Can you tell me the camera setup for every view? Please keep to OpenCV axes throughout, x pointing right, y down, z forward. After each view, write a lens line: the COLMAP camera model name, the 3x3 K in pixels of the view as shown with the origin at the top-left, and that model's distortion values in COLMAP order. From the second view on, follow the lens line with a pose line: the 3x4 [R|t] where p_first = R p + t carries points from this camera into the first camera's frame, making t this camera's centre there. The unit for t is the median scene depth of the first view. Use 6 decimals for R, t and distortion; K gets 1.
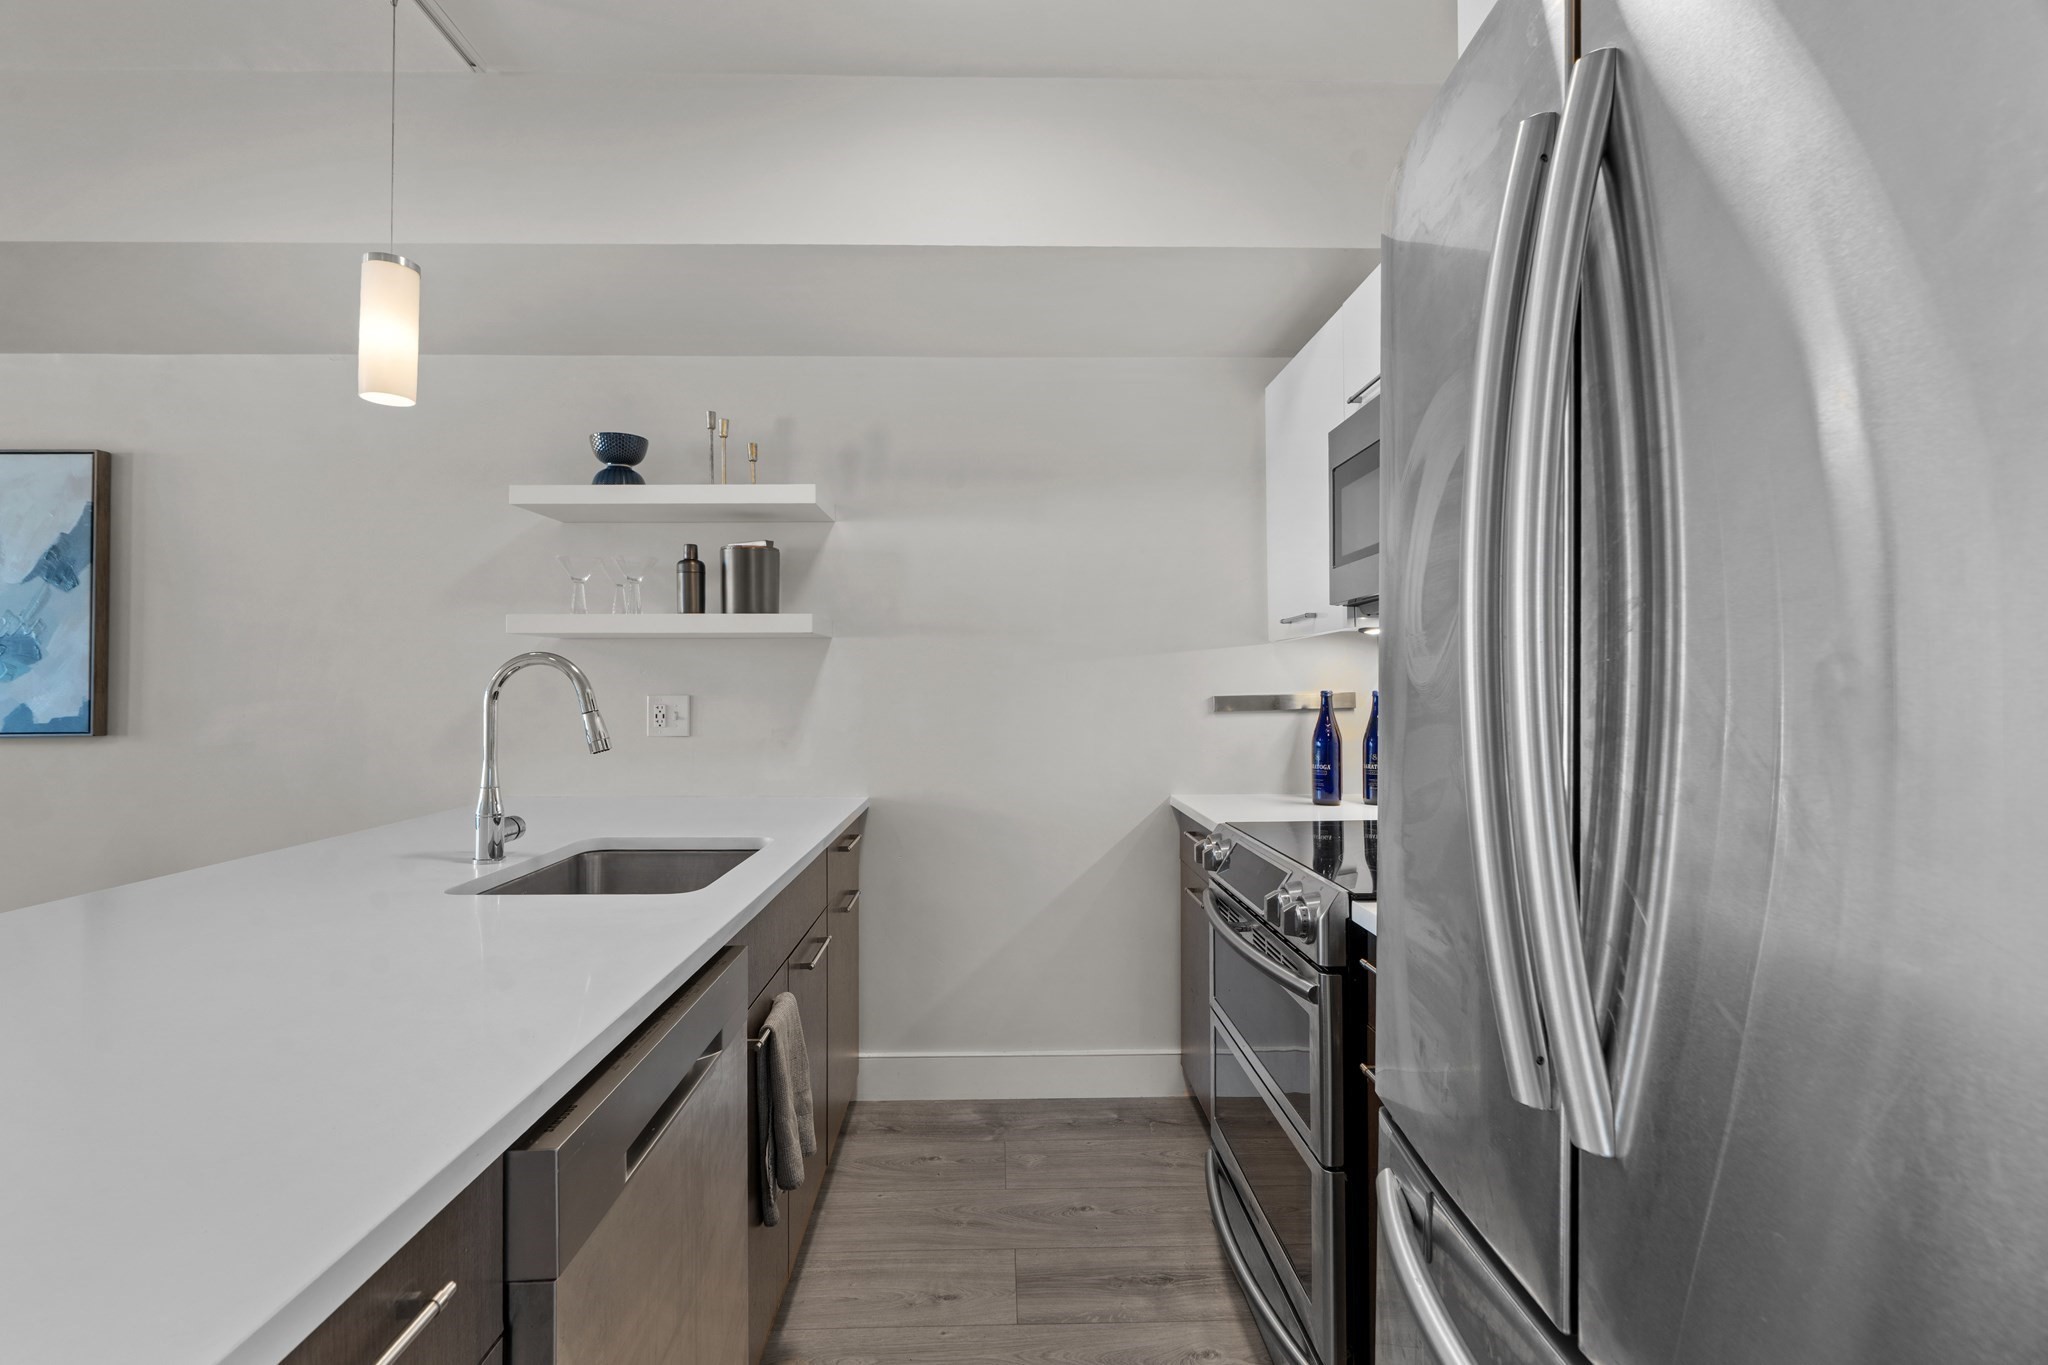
lens RADIAL K [[928.0, 0, 1020.9], [0, 928.0, 668.8], [0, 0, 1]] dist [-0.002666, 0.000388]
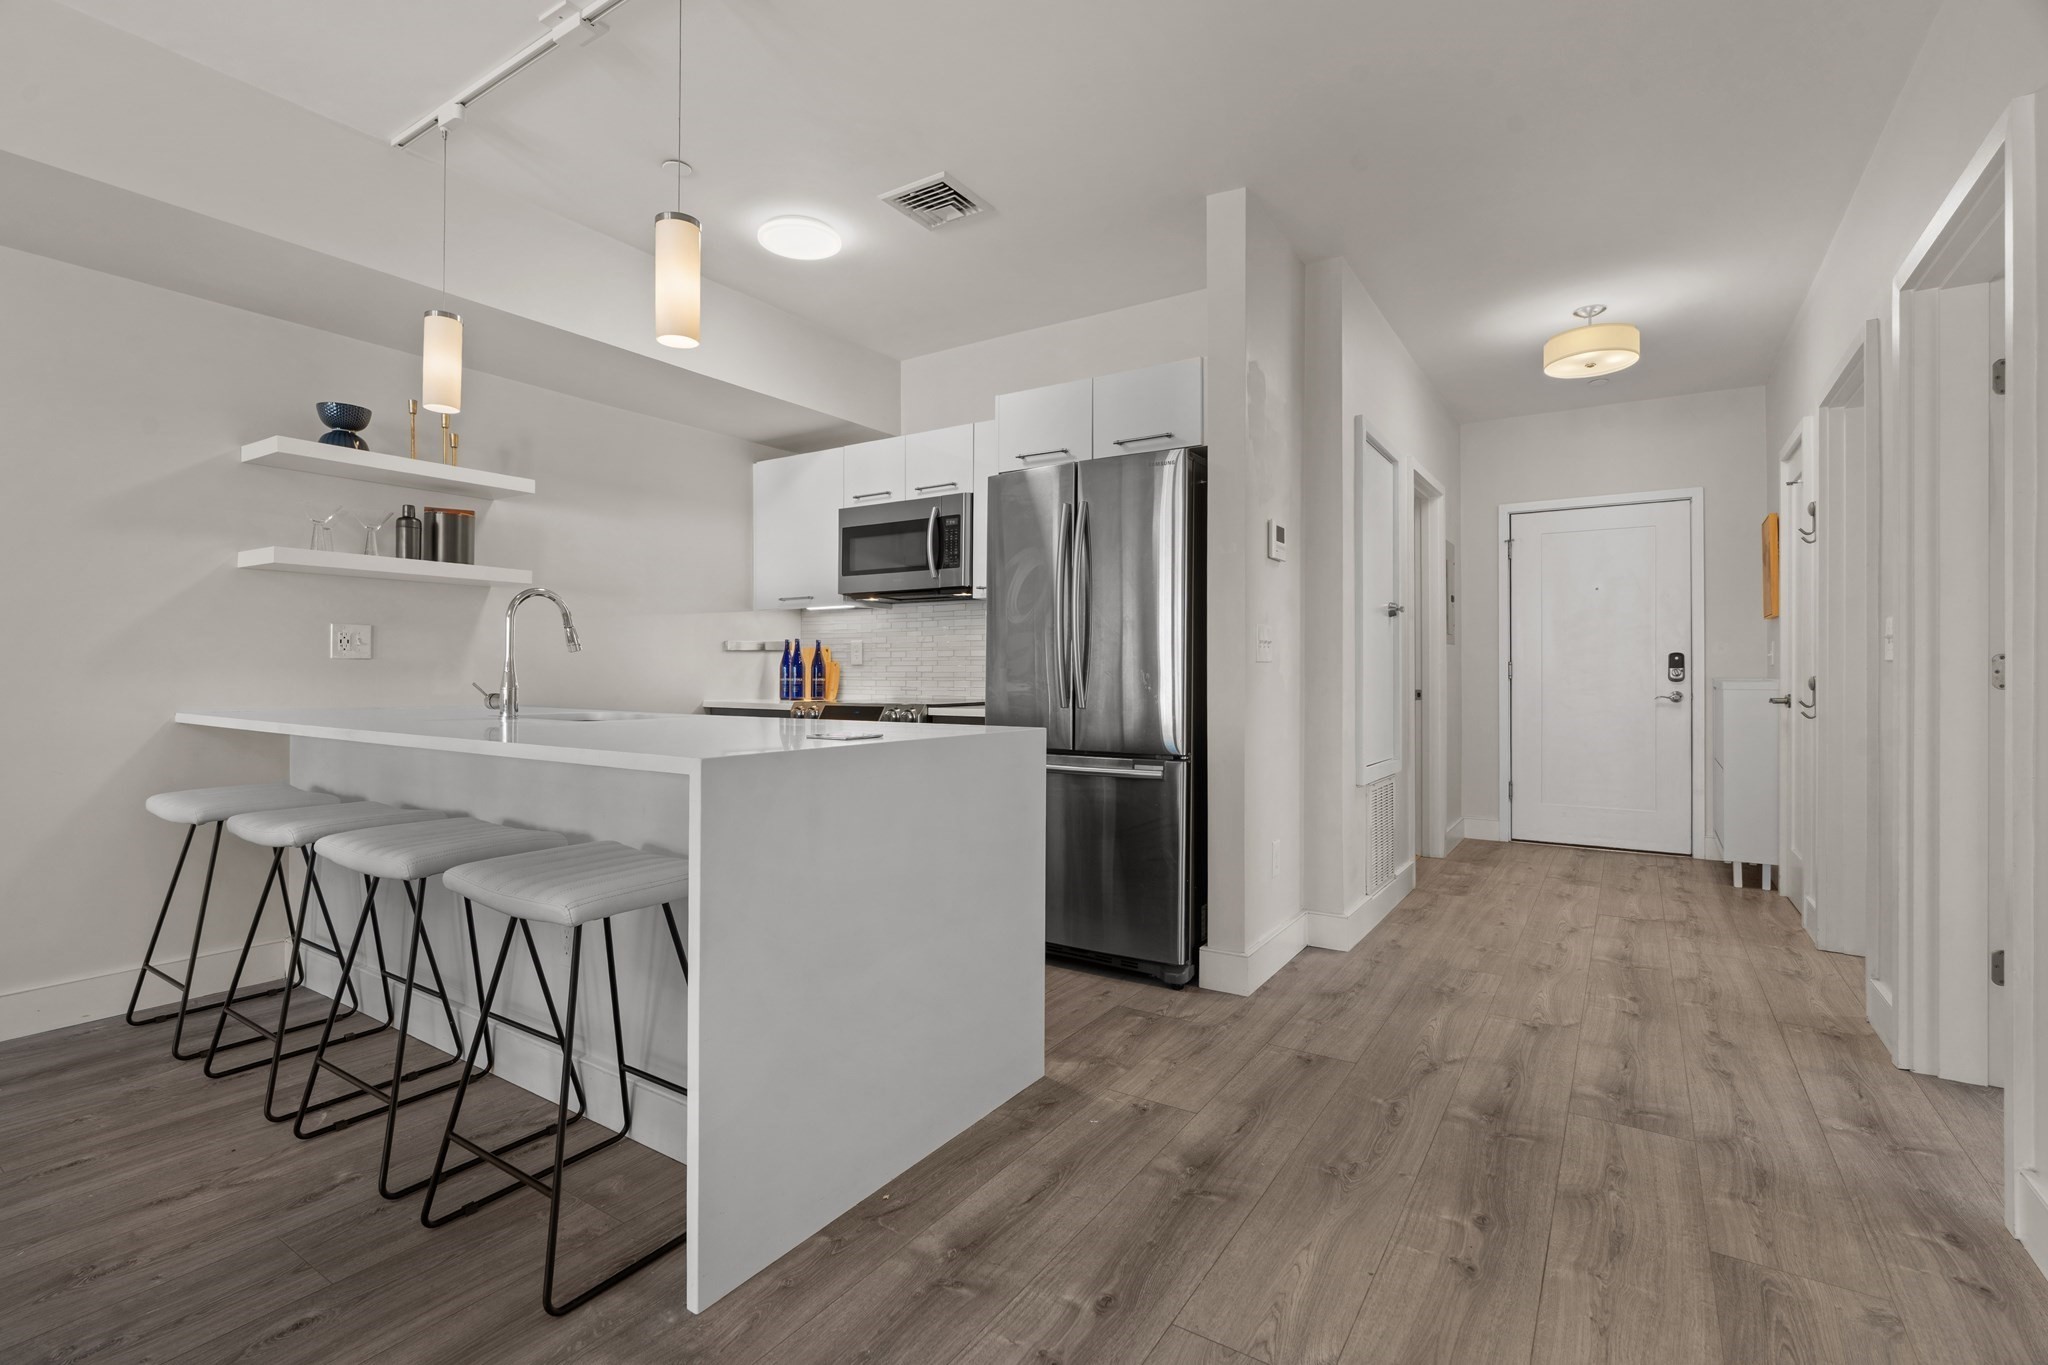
lens RADIAL K [[928.0, 0, 1020.9], [0, 928.0, 668.8], [0, 0, 1]] dist [-0.002666, 0.000388]
pose [[0.569629, 0.010422, 0.821836, -0.891751], [-0.020437, 0.999790, 0.001487, 0.068235], [-0.821648, -0.017643, 0.569722, -0.396462]]
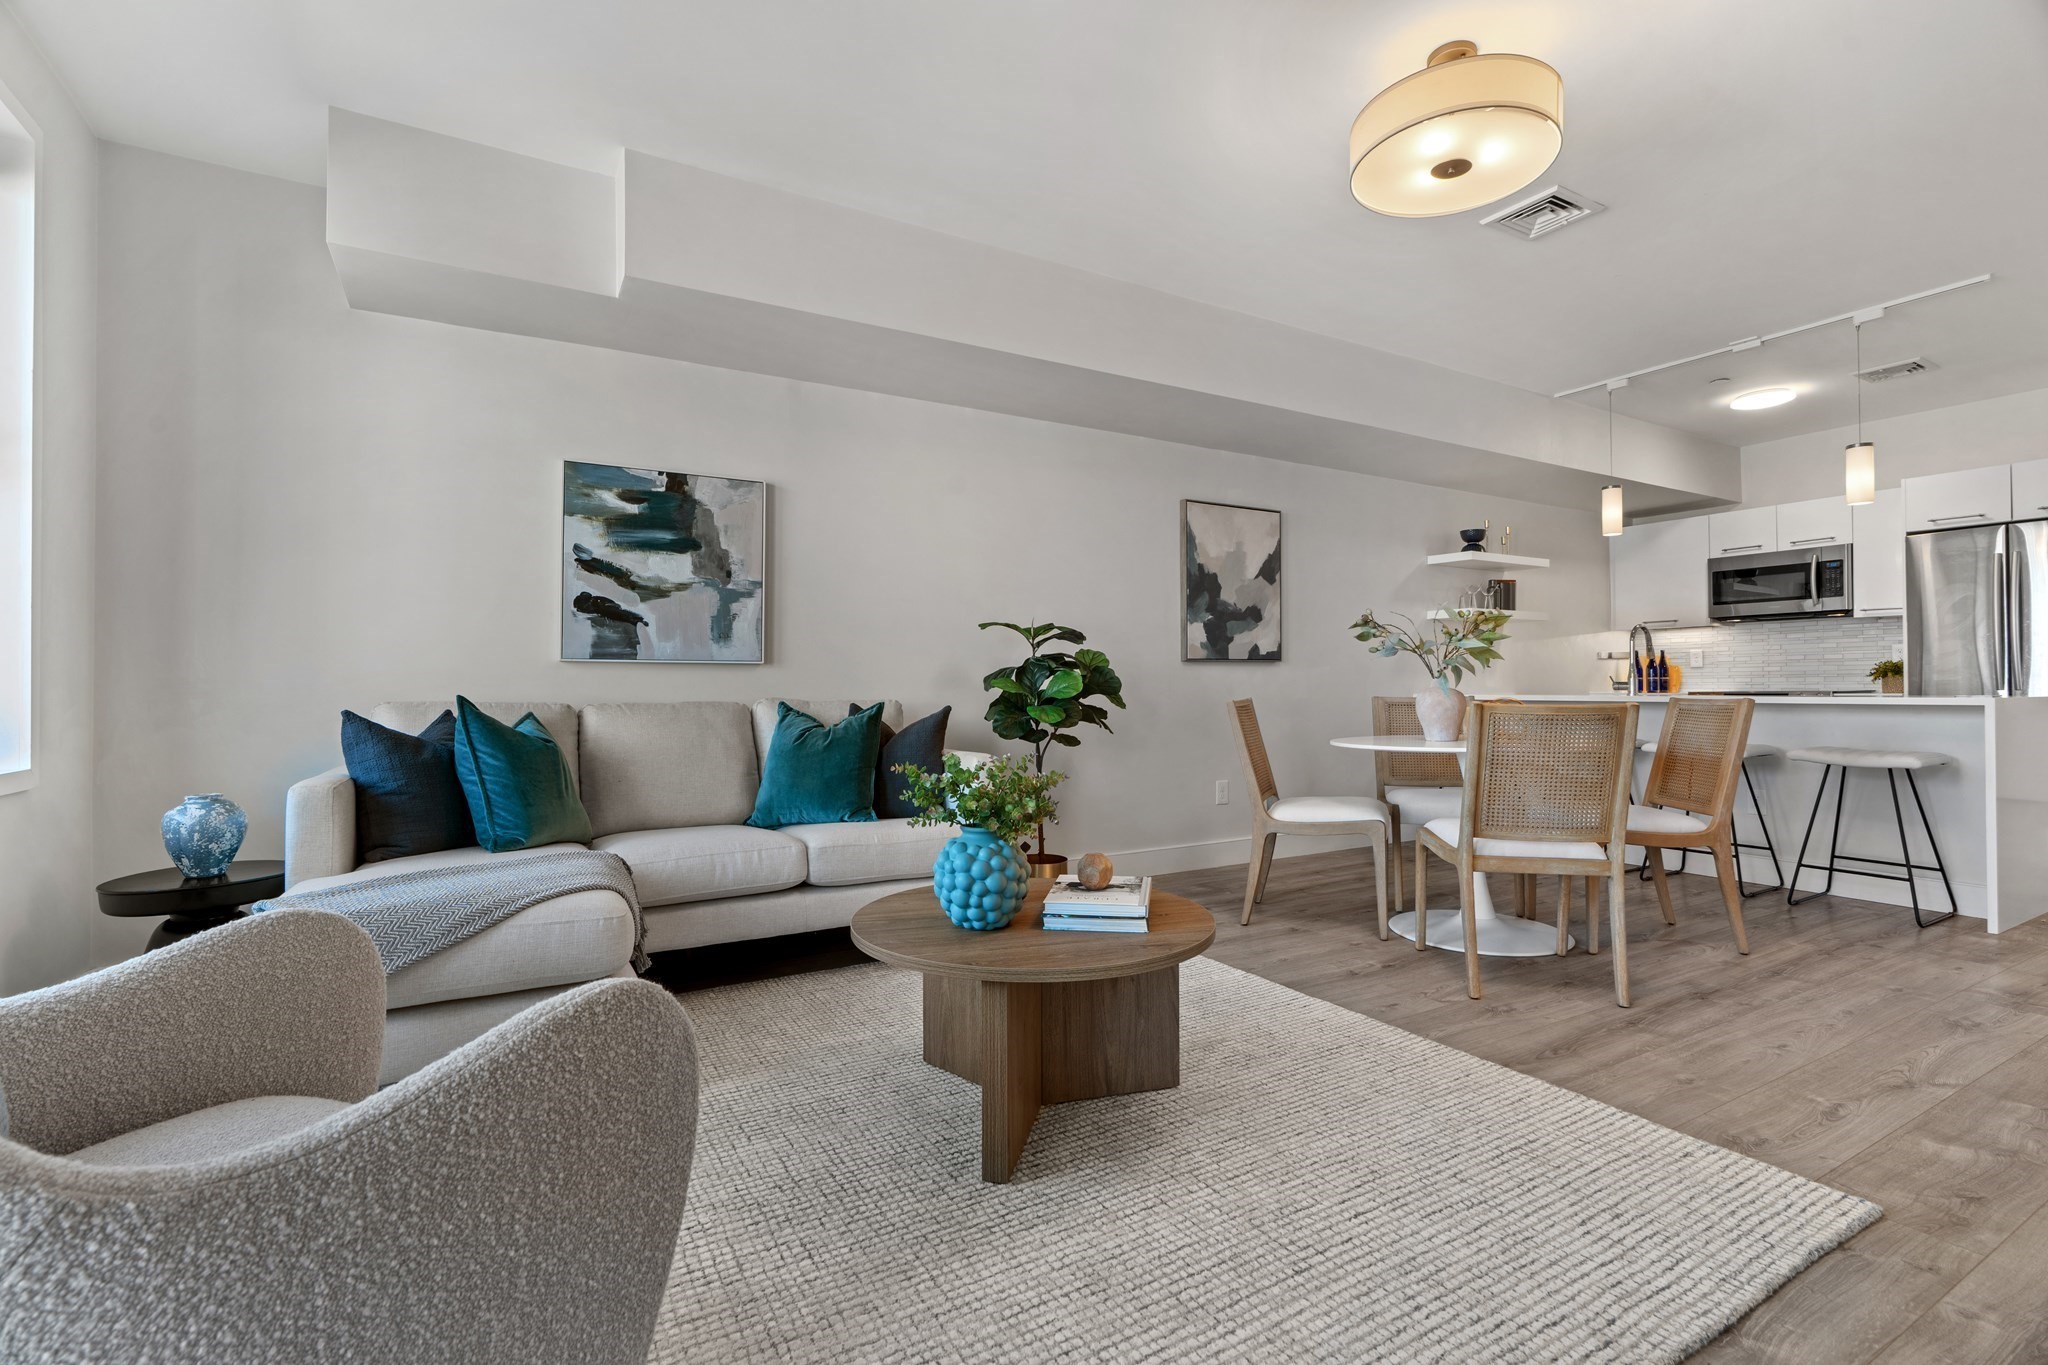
lens RADIAL K [[916.3, 0, 1018.2], [0, 916.3, 678.7], [0, 0, 1]] dist [-0.011560, 0.006116]
pose [[0.877703, 0.005491, 0.479174, -2.378870], [-0.007236, 0.999972, 0.001795, 0.108258], [-0.479151, -0.005043, 0.877718, -0.391958]]
